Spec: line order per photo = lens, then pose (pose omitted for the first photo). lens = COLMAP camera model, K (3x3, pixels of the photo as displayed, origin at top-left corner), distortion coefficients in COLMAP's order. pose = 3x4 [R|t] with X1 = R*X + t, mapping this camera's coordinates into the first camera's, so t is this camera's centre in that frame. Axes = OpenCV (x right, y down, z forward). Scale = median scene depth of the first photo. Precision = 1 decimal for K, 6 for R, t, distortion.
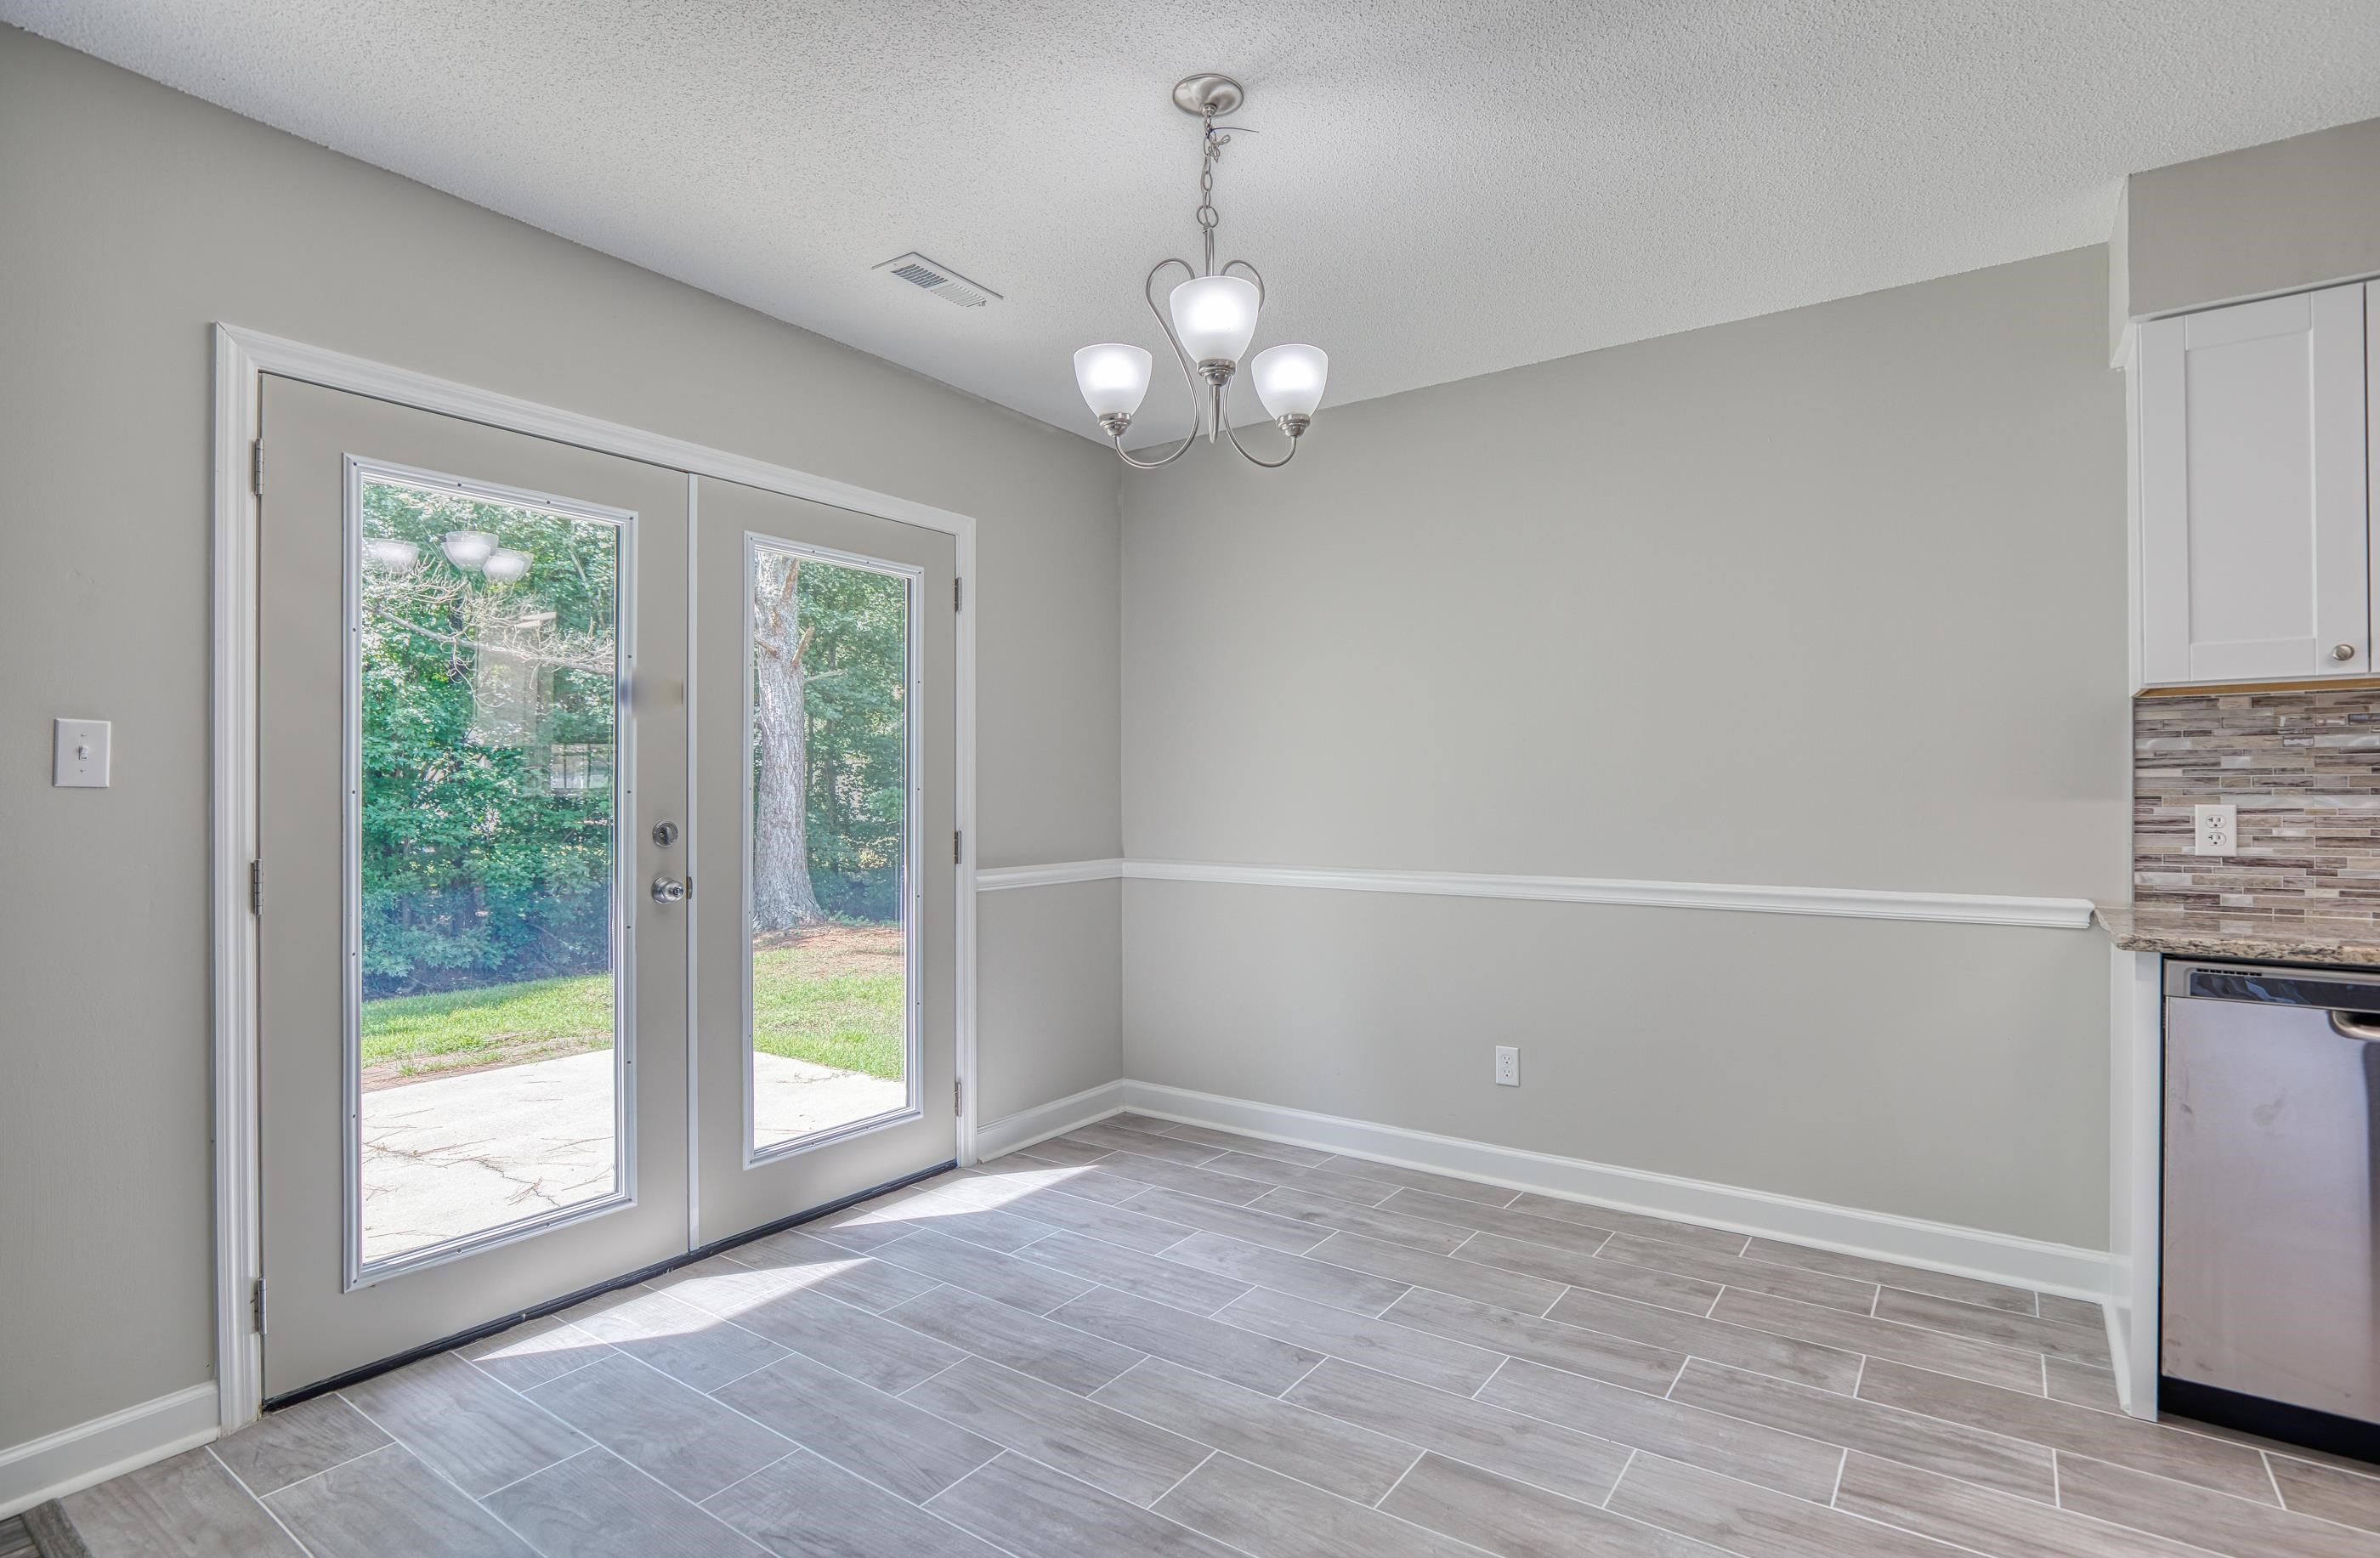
lens RADIAL K [[1147.7, 0, 1204.7], [0, 1147.7, 786.7], [0, 0, 1]] dist [-0.022580, 0.005726]
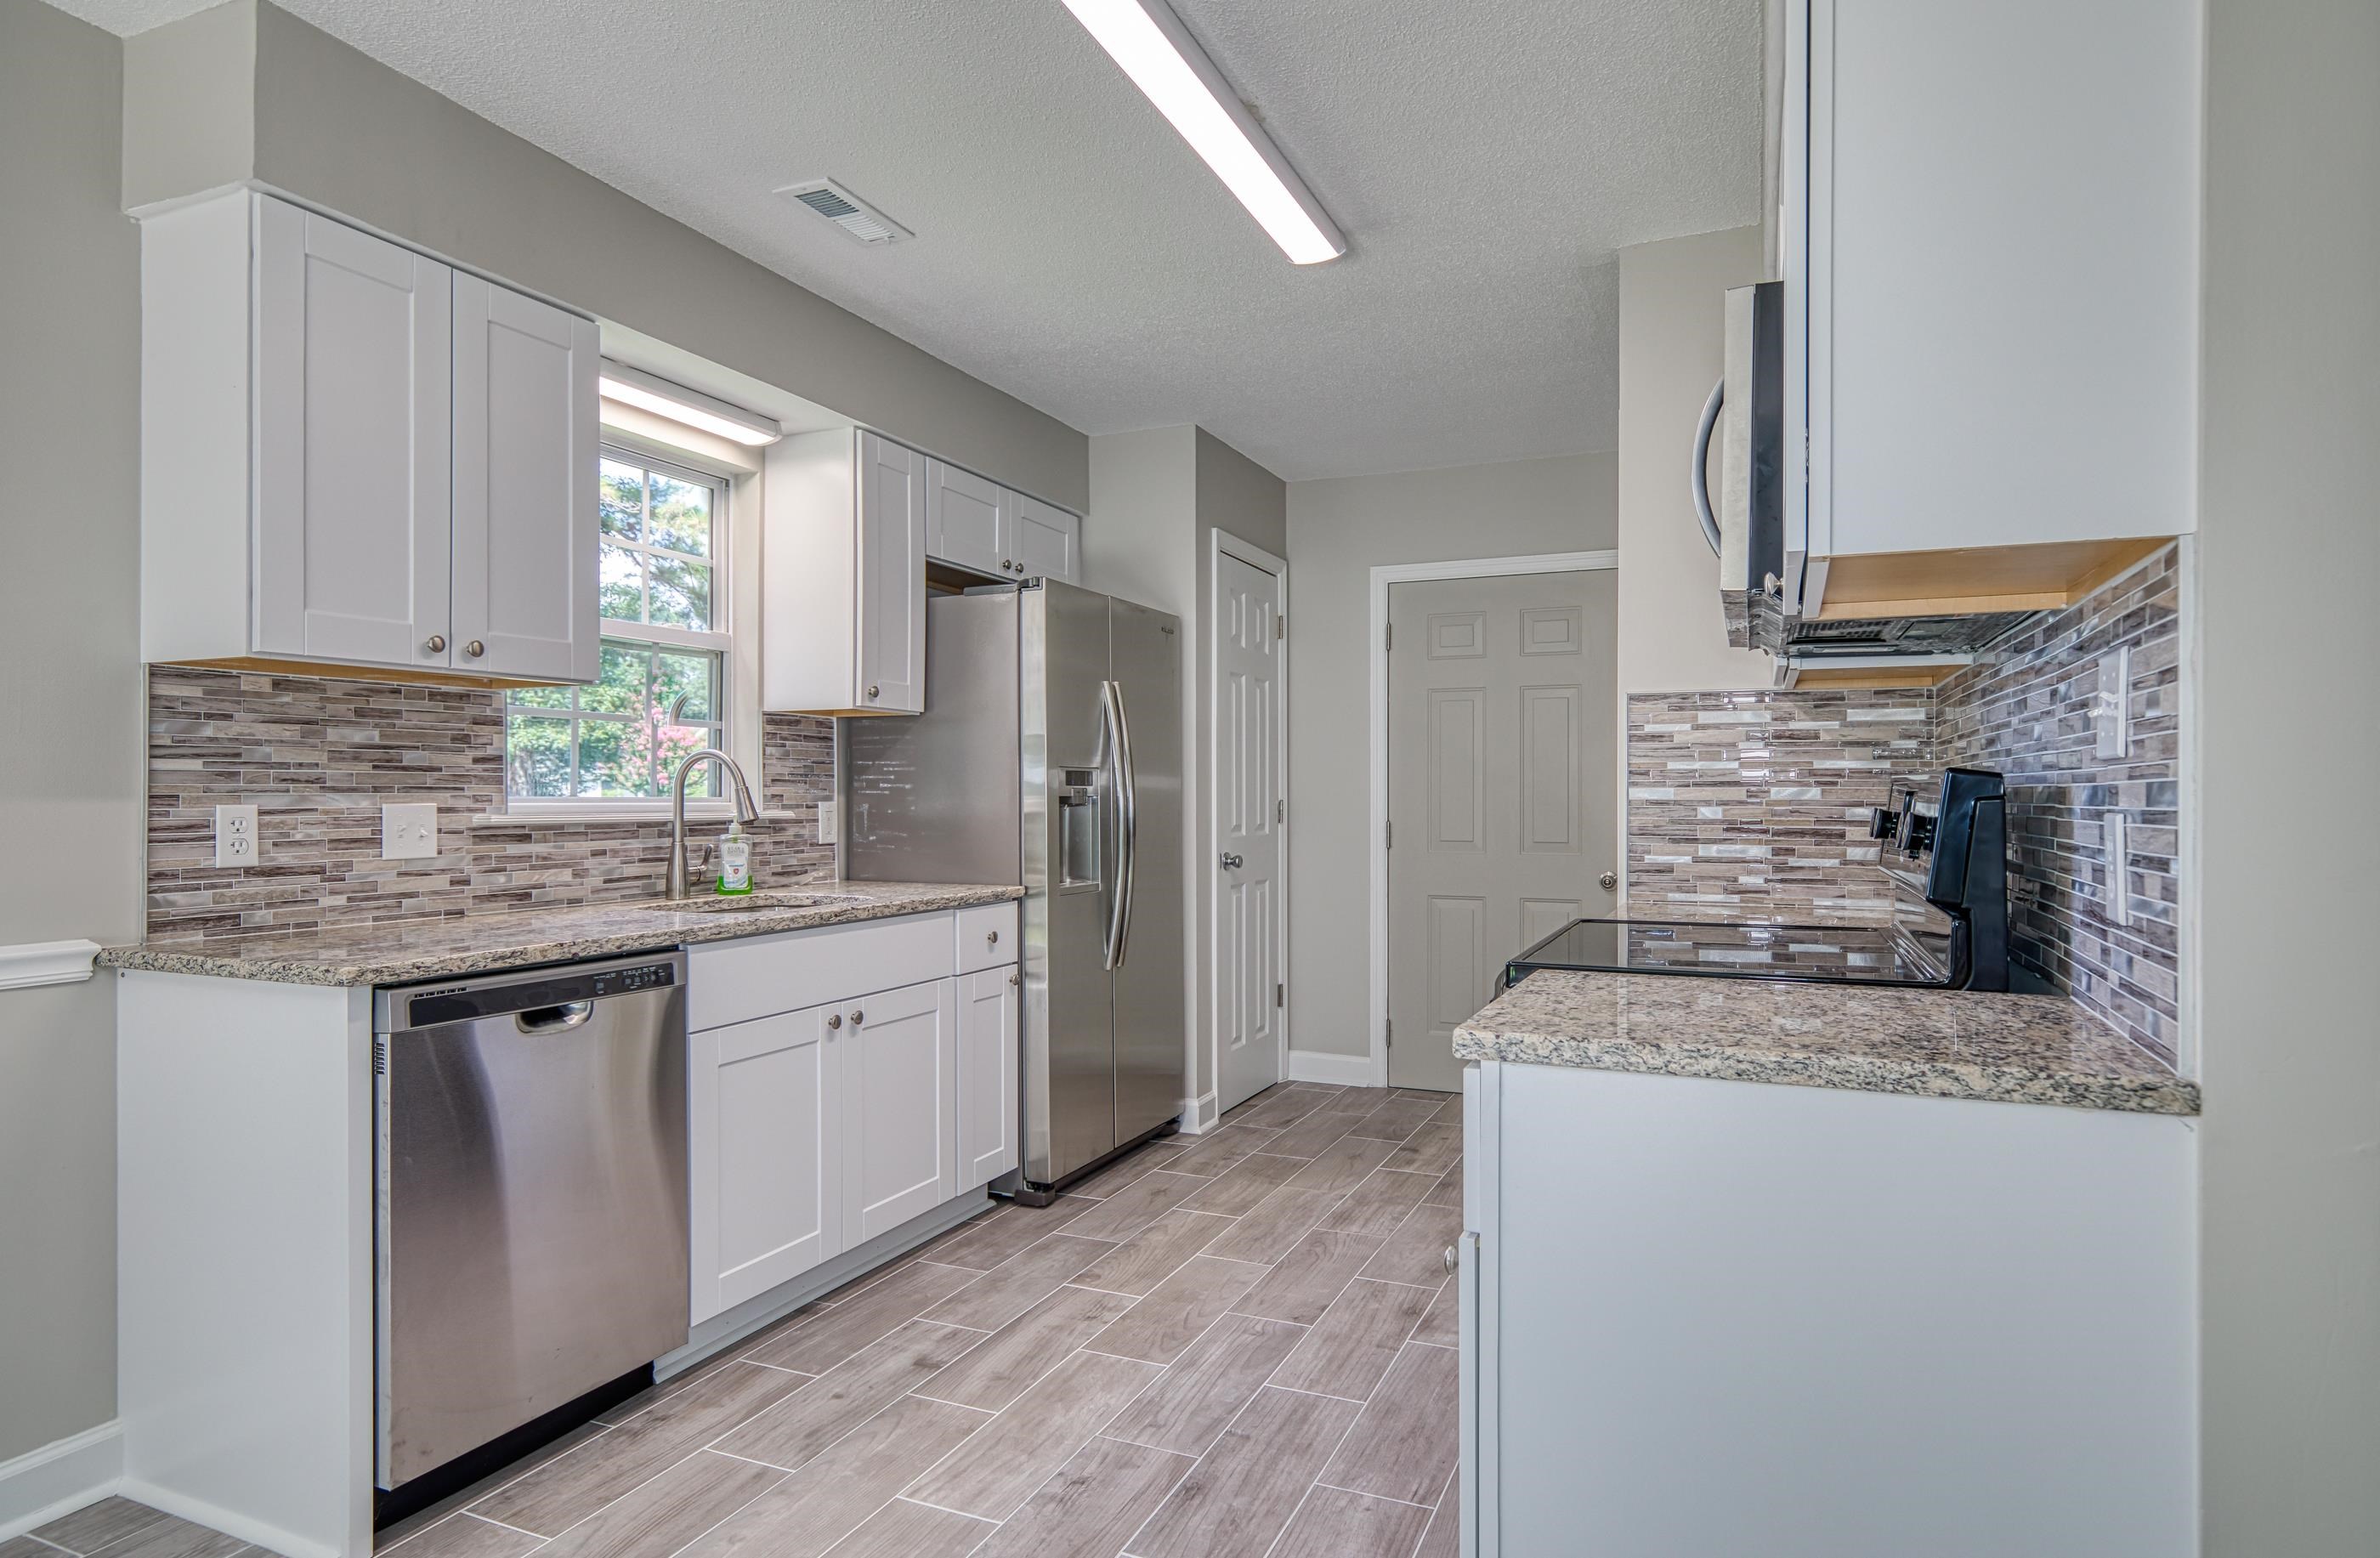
lens RADIAL K [[1303.7, 0, 1200.8], [0, 1303.7, 785.7], [0, 0, 1]] dist [-0.004175, 0.001860]
pose [[-0.198900, 0.006966, 0.979995, -0.175531], [-0.006118, 0.999946, -0.008349, 0.005690], [-0.980001, -0.007656, -0.198847, 0.506491]]
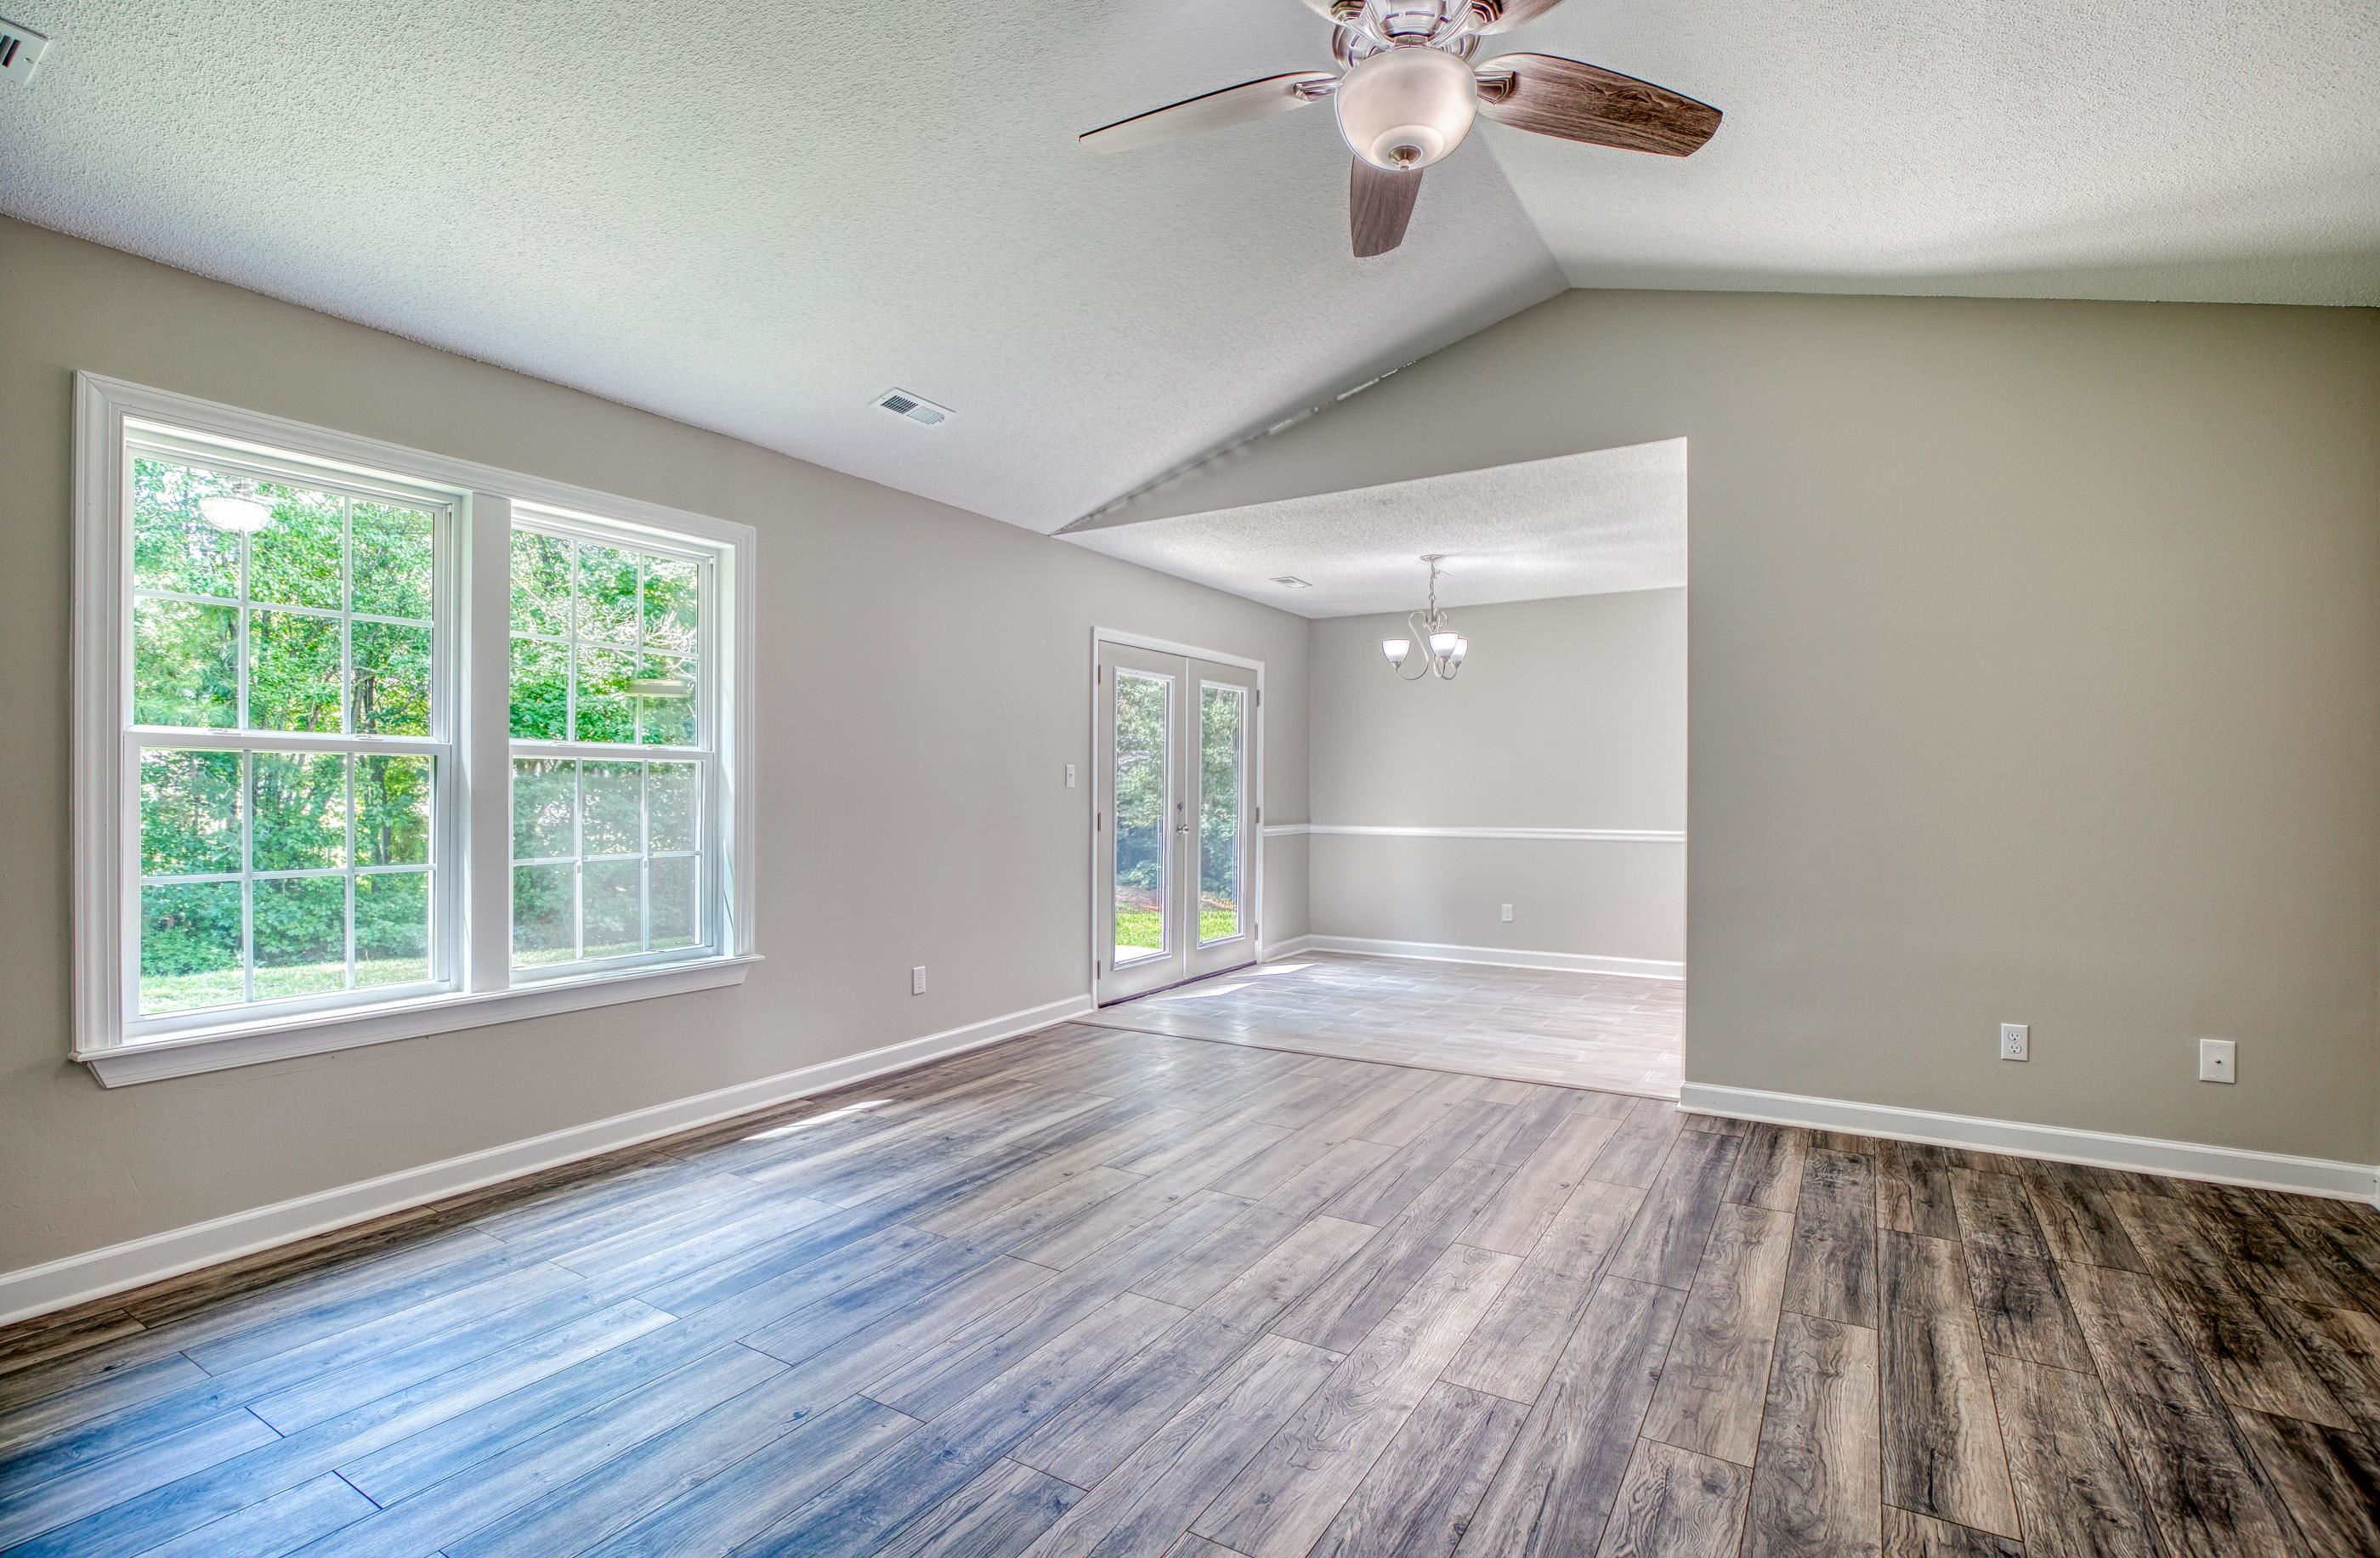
lens RADIAL K [[1097.4, 0, 1203.0], [0, 1097.4, 789.2], [0, 0, 1]] dist [-0.023891, 0.002026]
pose [[0.998344, 0.002801, 0.057454, -0.628252], [-0.002949, 0.999993, 0.002503, -0.002628], [-0.057447, -0.002669, 0.998345, -1.509560]]
